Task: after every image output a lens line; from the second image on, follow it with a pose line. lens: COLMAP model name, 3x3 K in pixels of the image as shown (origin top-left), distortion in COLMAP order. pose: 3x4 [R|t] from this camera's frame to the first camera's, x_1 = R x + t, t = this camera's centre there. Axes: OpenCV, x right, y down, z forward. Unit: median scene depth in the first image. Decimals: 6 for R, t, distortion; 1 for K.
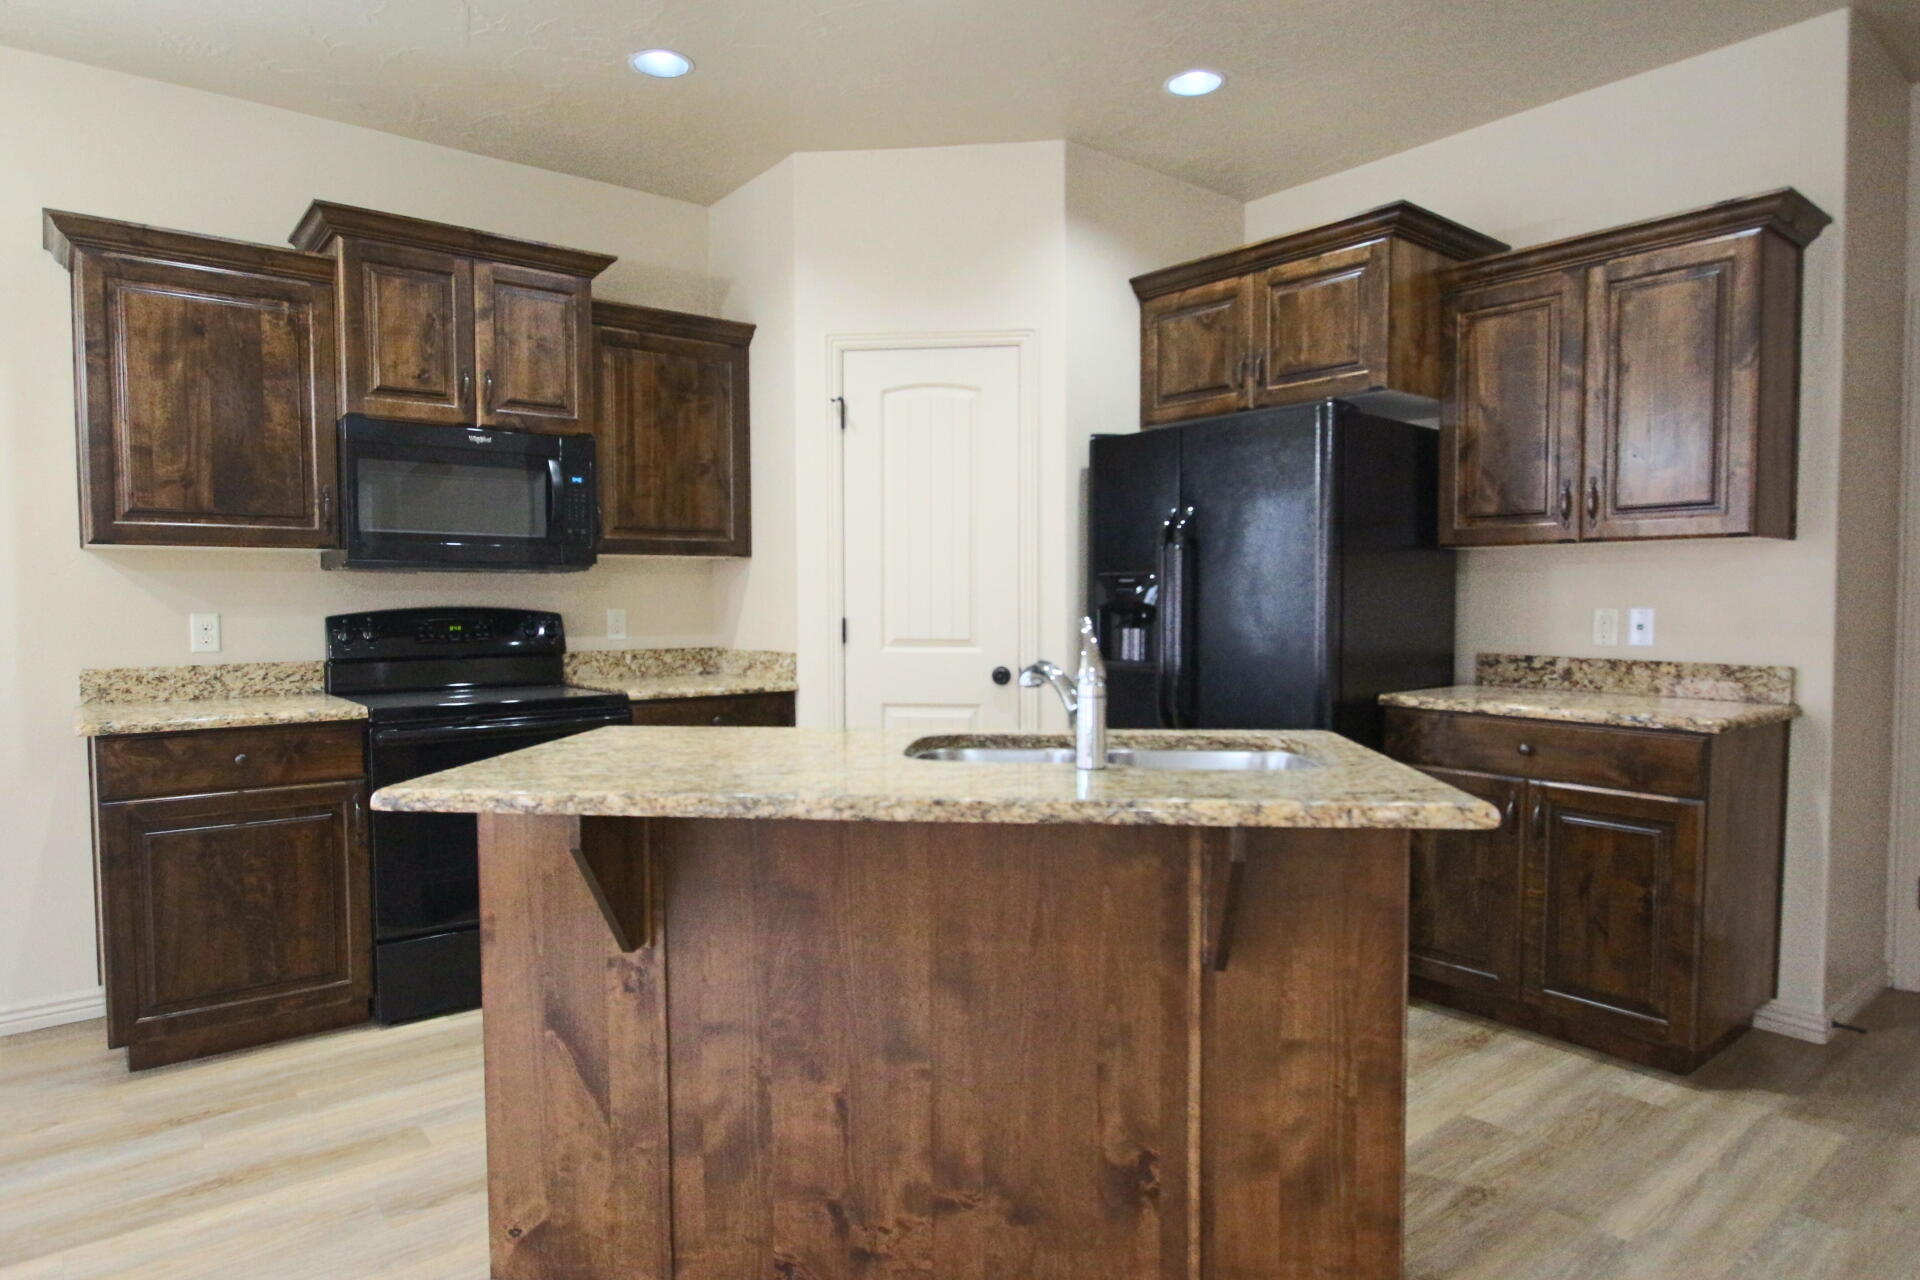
lens RADIAL K [[1125.6, 0, 940.6], [0, 1125.6, 648.3], [0, 0, 1]] dist [-0.004462, -0.000194]
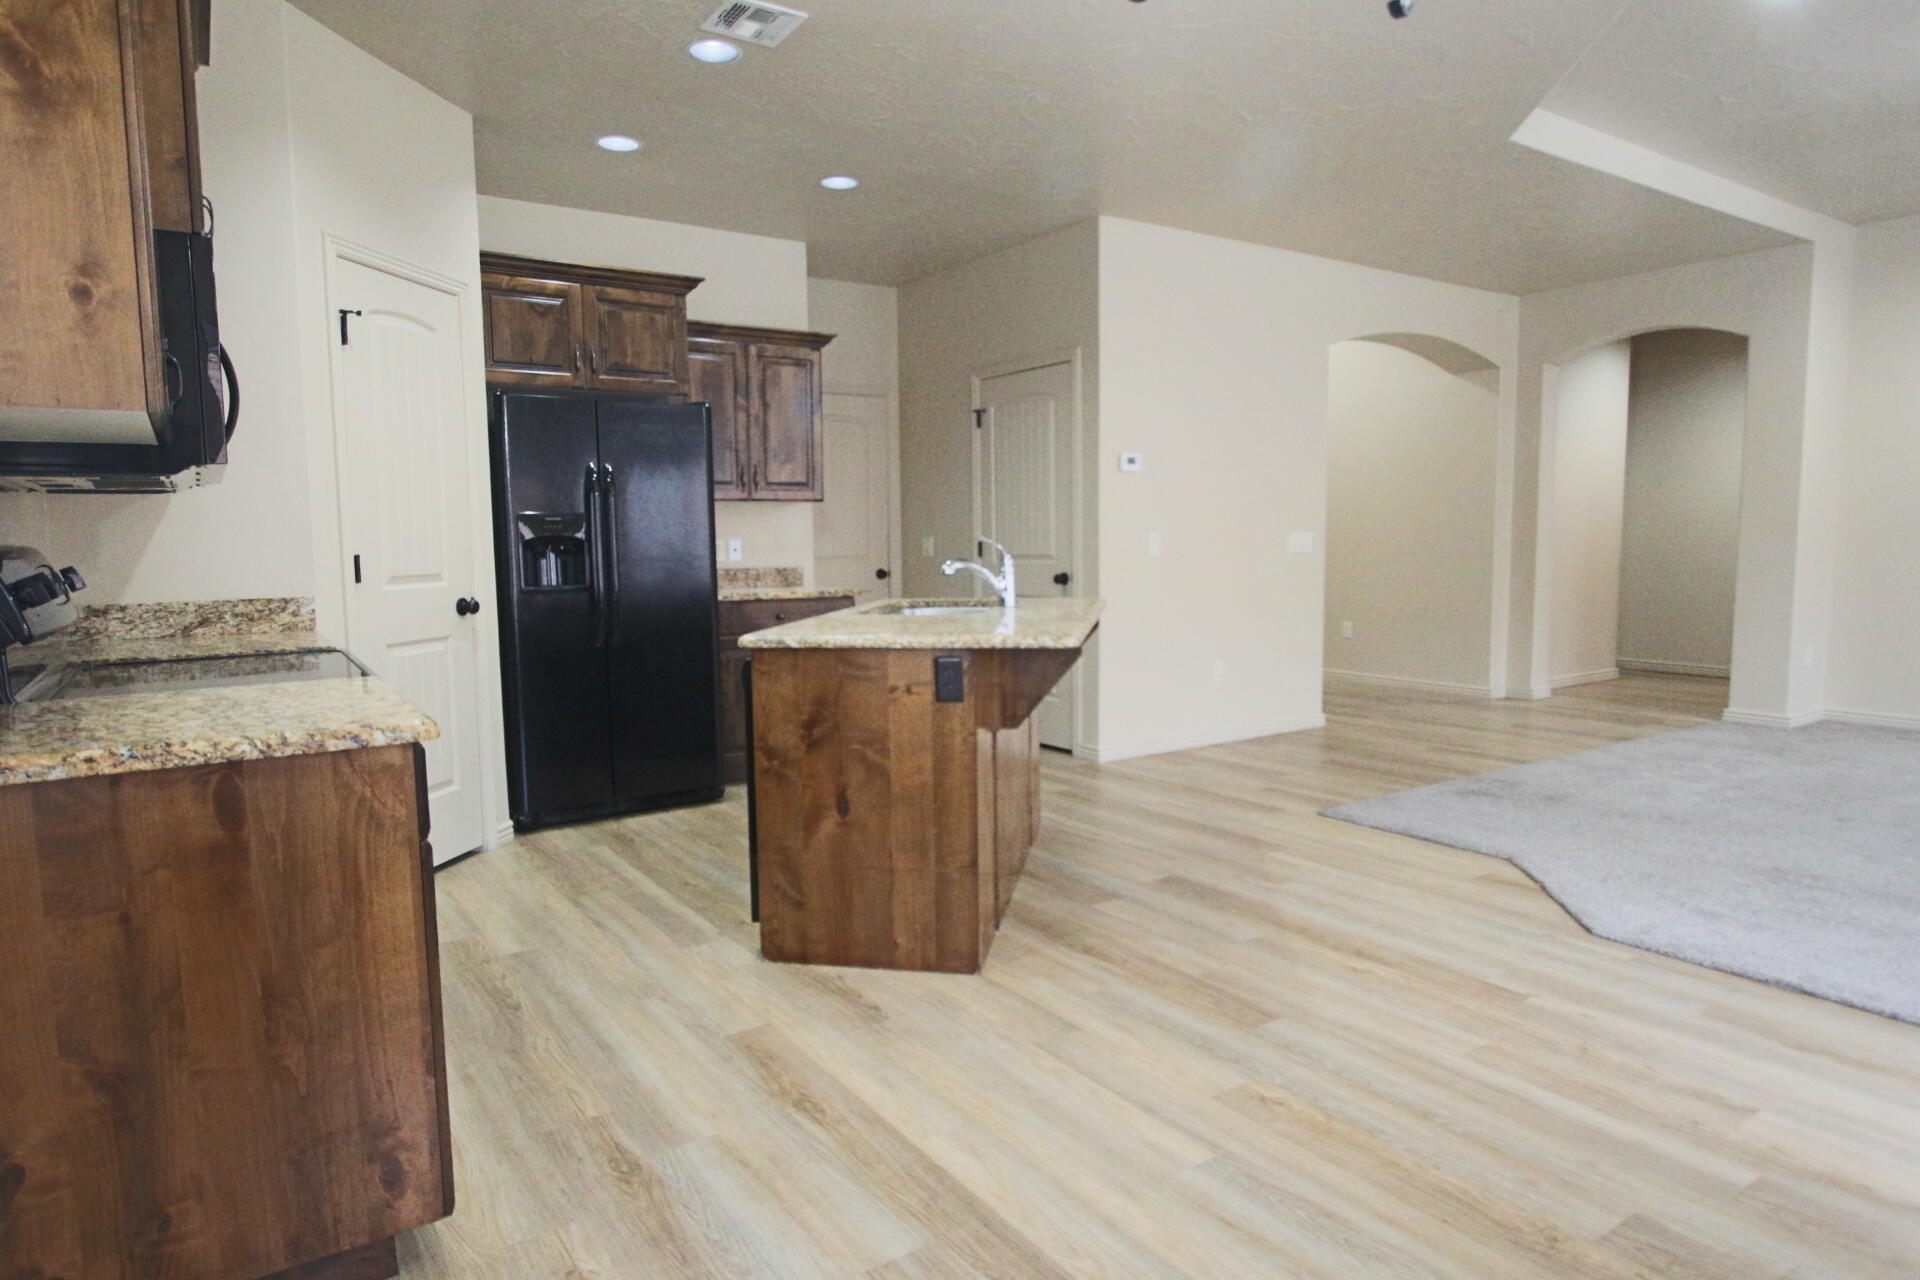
lens RADIAL K [[1125.6, 0, 945.9], [0, 1125.6, 630.9], [0, 0, 1]] dist [-0.004462, -0.000194]
pose [[0.082668, -0.084445, 0.992993, -1.094958], [0.050757, 0.995467, 0.080430, -0.017563], [-0.995284, 0.043752, 0.086580, 0.519589]]
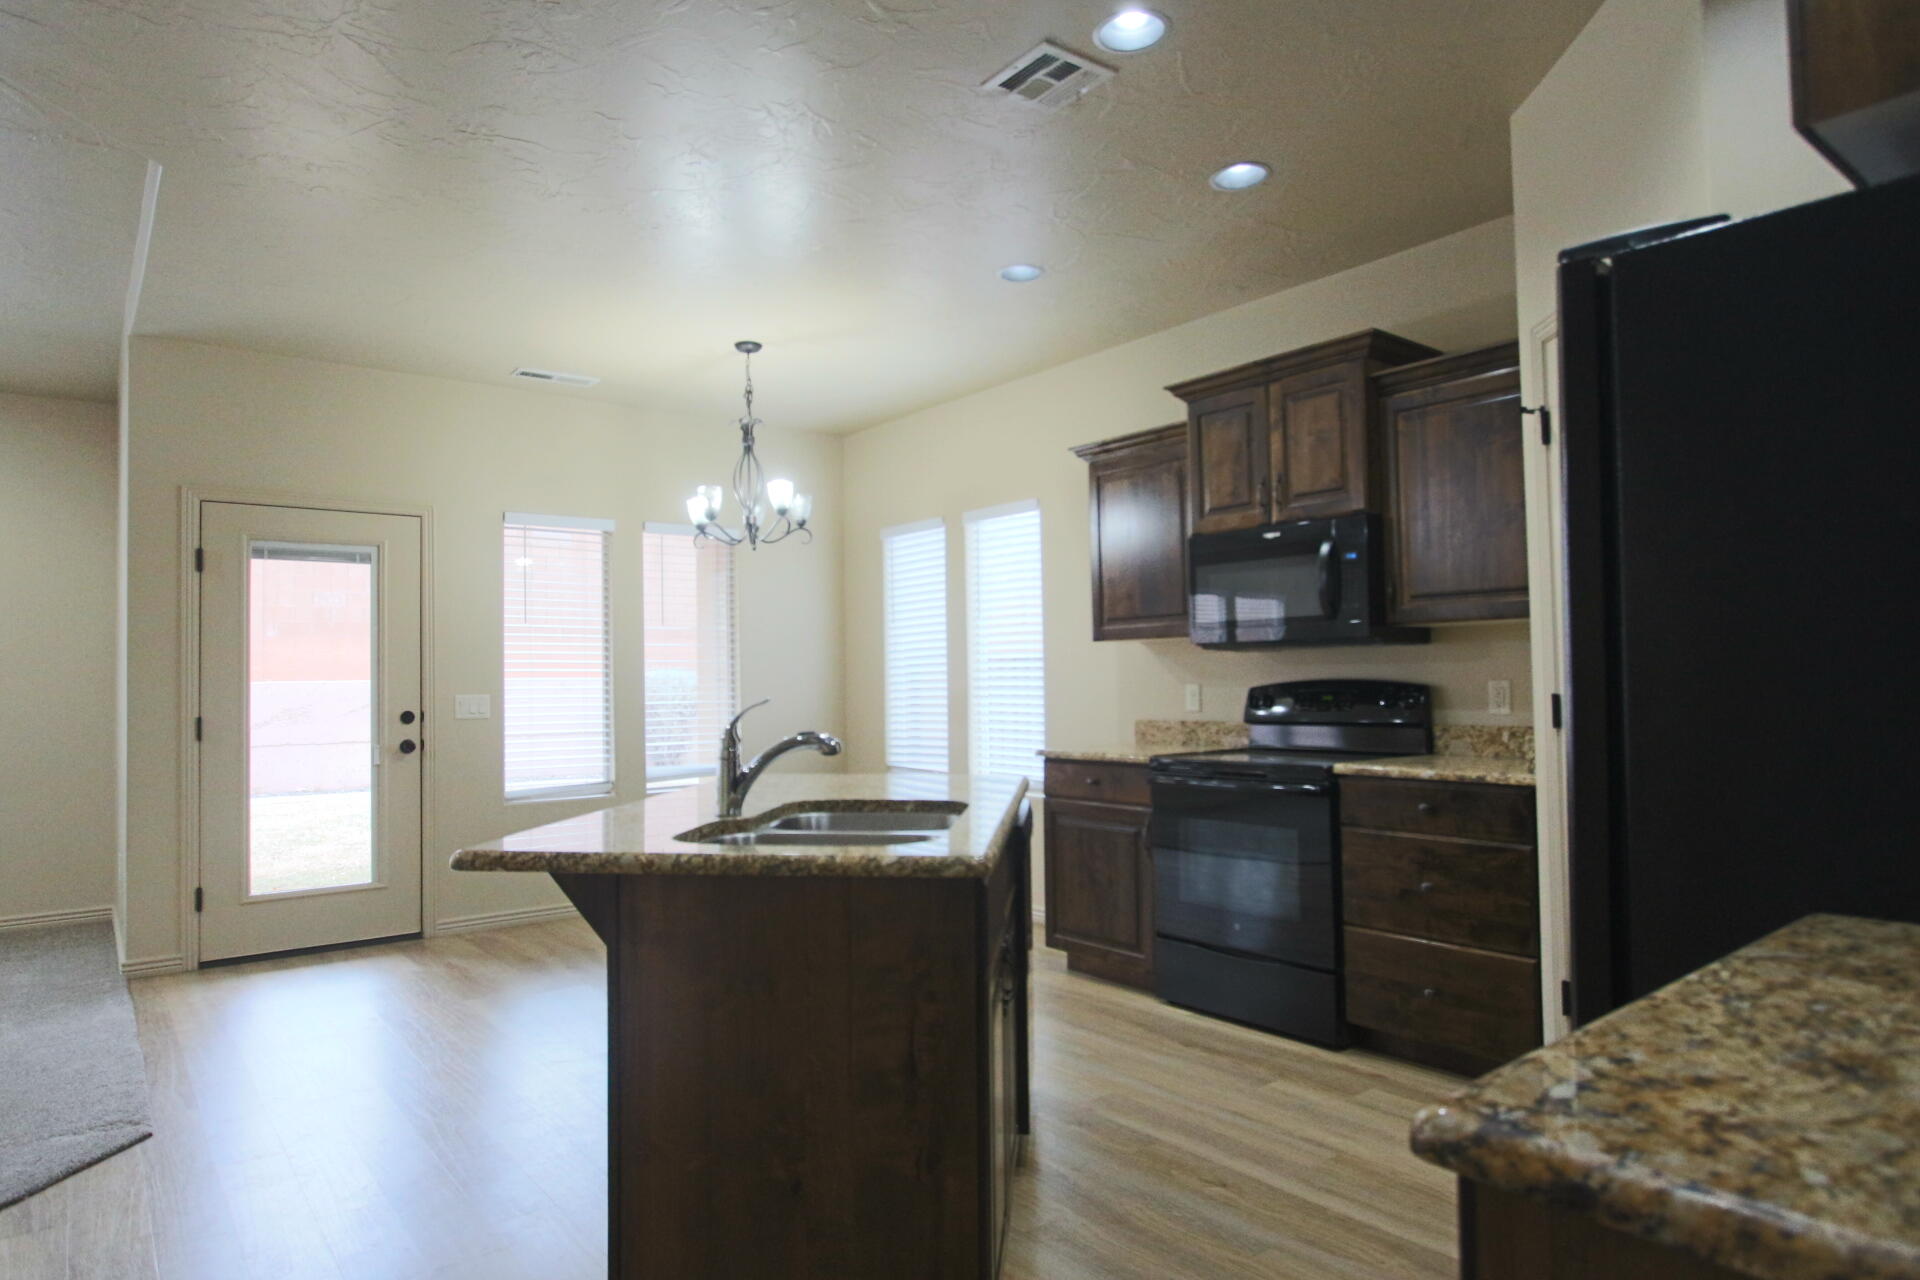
lens RADIAL K [[1125.6, 0, 952.5], [0, 1125.6, 646.4], [0, 0, 1]] dist [-0.004462, -0.000194]
pose [[-0.000022, -0.028111, -0.999605, 0.760244], [-0.029135, 0.999180, -0.028099, -0.029572], [0.999575, 0.029123, -0.000841, 0.690861]]
